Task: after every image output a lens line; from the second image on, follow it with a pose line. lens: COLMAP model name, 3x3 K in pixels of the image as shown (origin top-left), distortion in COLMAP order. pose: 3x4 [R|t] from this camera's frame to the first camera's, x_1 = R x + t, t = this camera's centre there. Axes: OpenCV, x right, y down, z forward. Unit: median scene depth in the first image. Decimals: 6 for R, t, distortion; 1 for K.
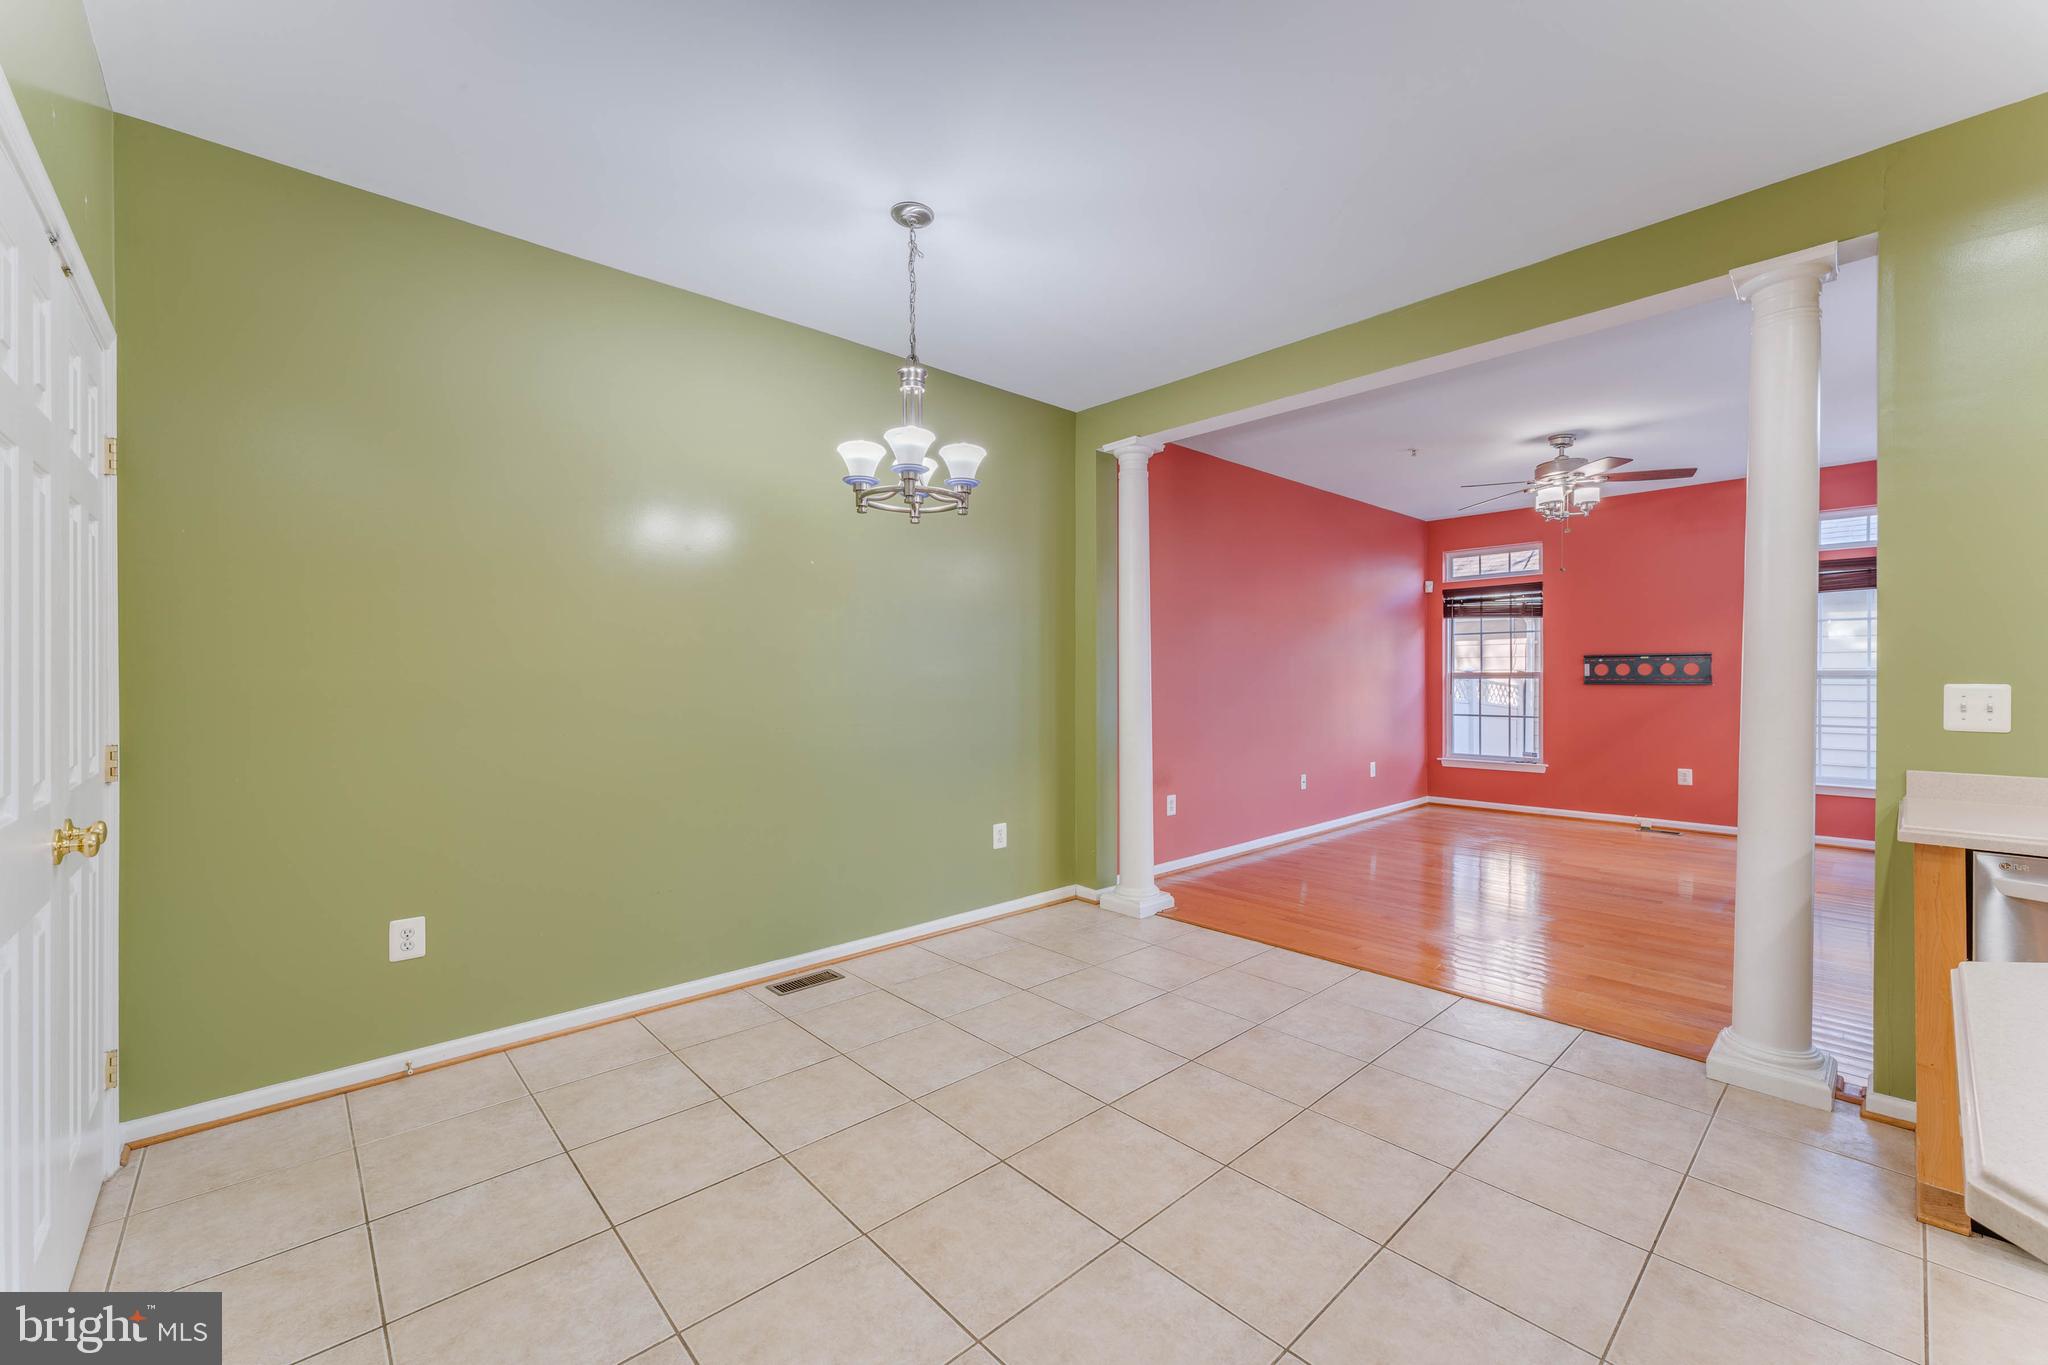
lens RADIAL K [[831.3, 0, 1024.0], [0, 831.3, 682.5], [0, 0, 1]] dist [0.001880, 0.000389]
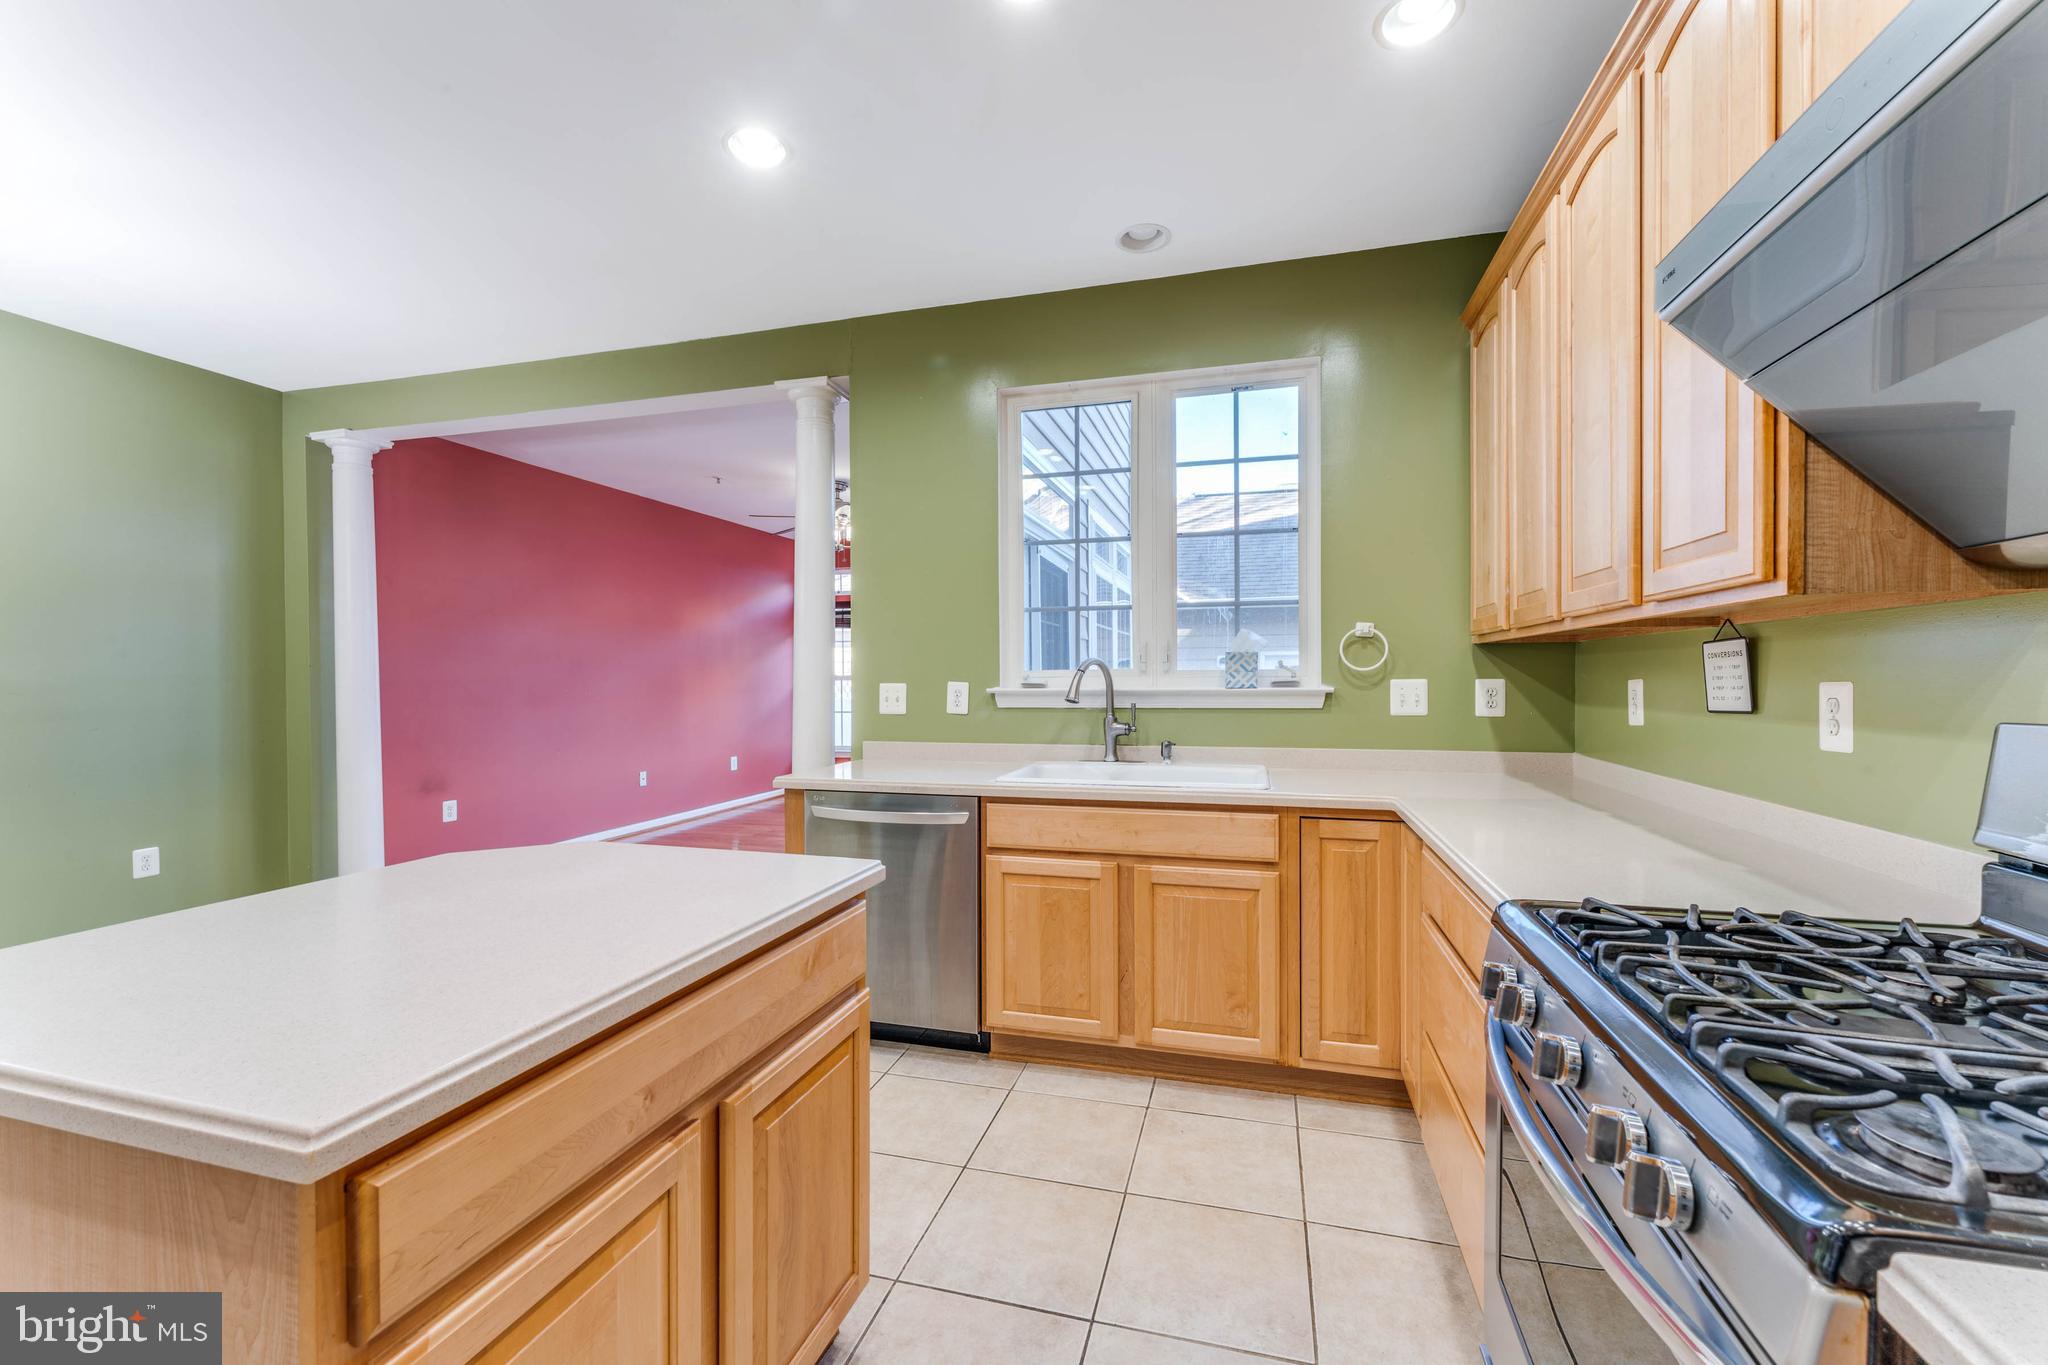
lens RADIAL K [[831.3, 0, 1024.0], [0, 831.3, 682.5], [0, 0, 1]] dist [0.001880, 0.000389]
pose [[0.848934, -0.004783, 0.528477, 0.279512], [0.005940, 0.999982, -0.000492, 0.001236], [-0.528466, 0.003557, 0.848947, -0.221112]]
